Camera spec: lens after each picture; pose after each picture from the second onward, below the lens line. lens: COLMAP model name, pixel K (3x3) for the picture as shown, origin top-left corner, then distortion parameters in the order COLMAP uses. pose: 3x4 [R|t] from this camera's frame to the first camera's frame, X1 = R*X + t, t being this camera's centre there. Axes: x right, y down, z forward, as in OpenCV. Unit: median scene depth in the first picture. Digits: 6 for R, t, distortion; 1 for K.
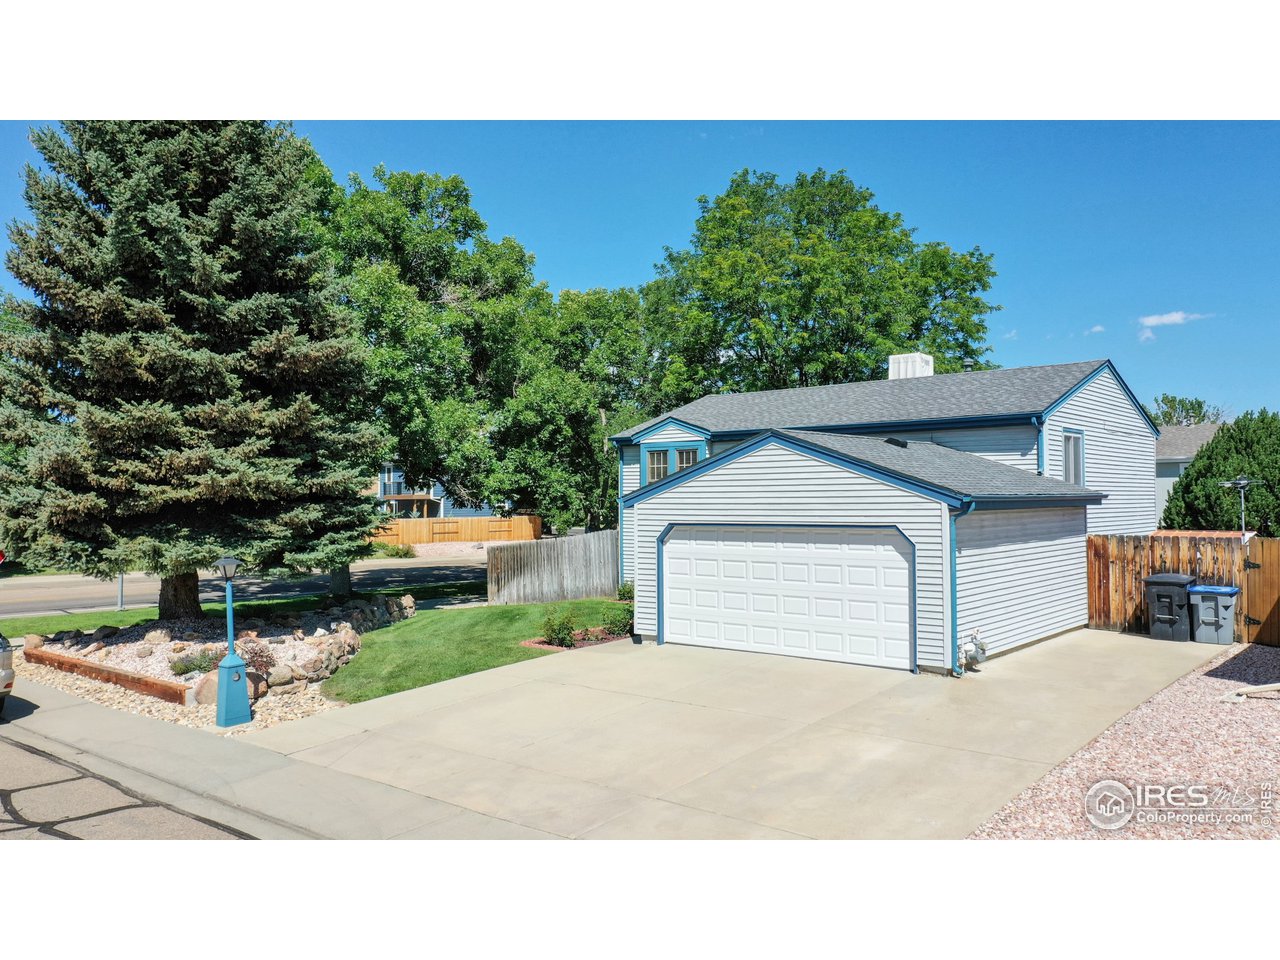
lens RADIAL K [[1019.1, 0, 640.0], [0, 1019.1, 484.4], [0, 0, 1]] dist [-0.003934, -0.001743]
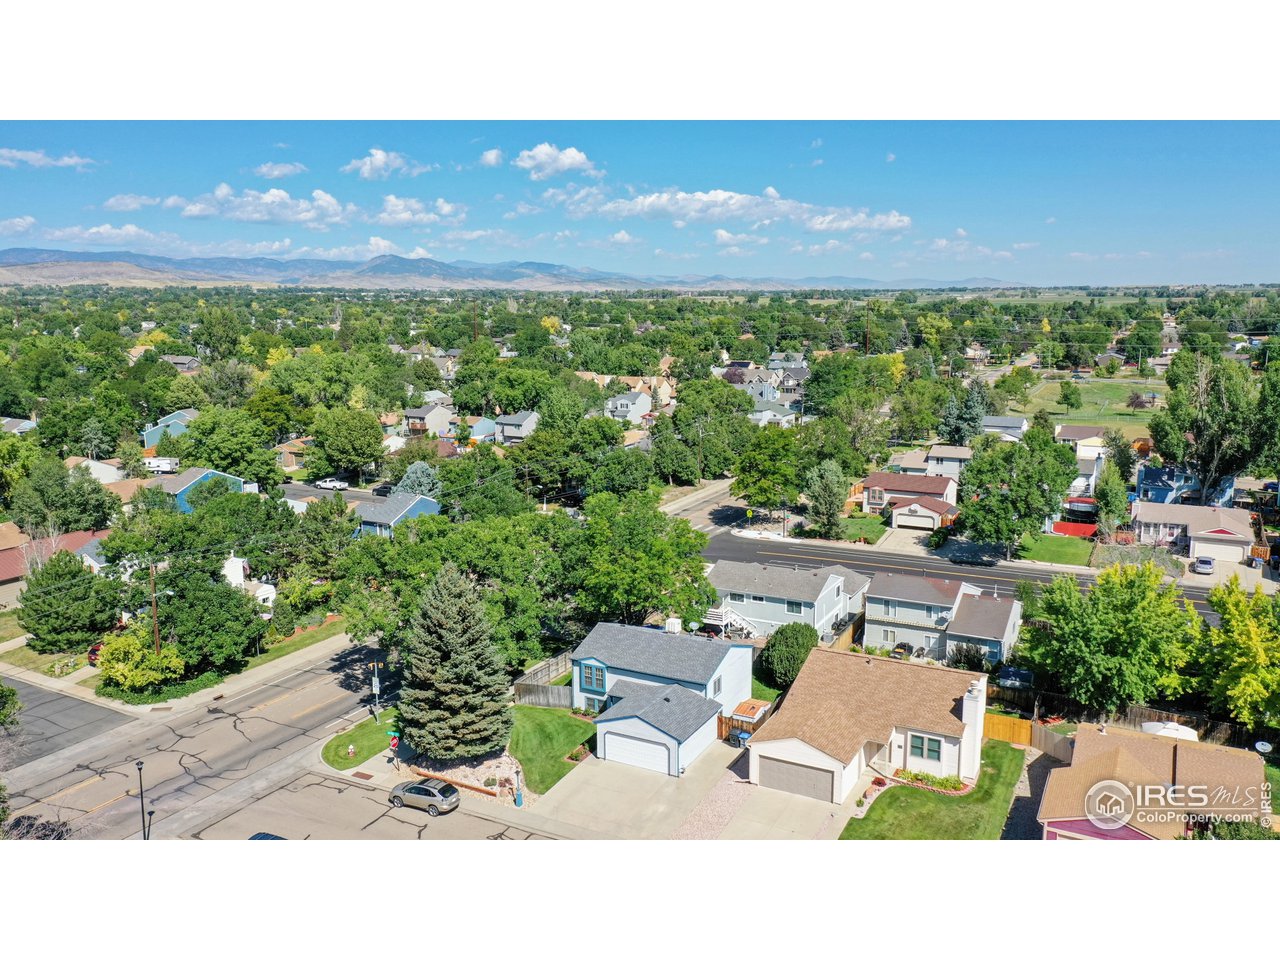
lens RADIAL K [[1019.1, 0, 639.0], [0, 1019.1, 478.4], [0, 0, 1]] dist [-0.003934, -0.001743]
pose [[0.978345, -0.043245, 0.202414, -0.638419], [0.004040, 0.981733, 0.190221, -1.755058], [-0.206942, -0.185284, 0.960648, -2.722585]]
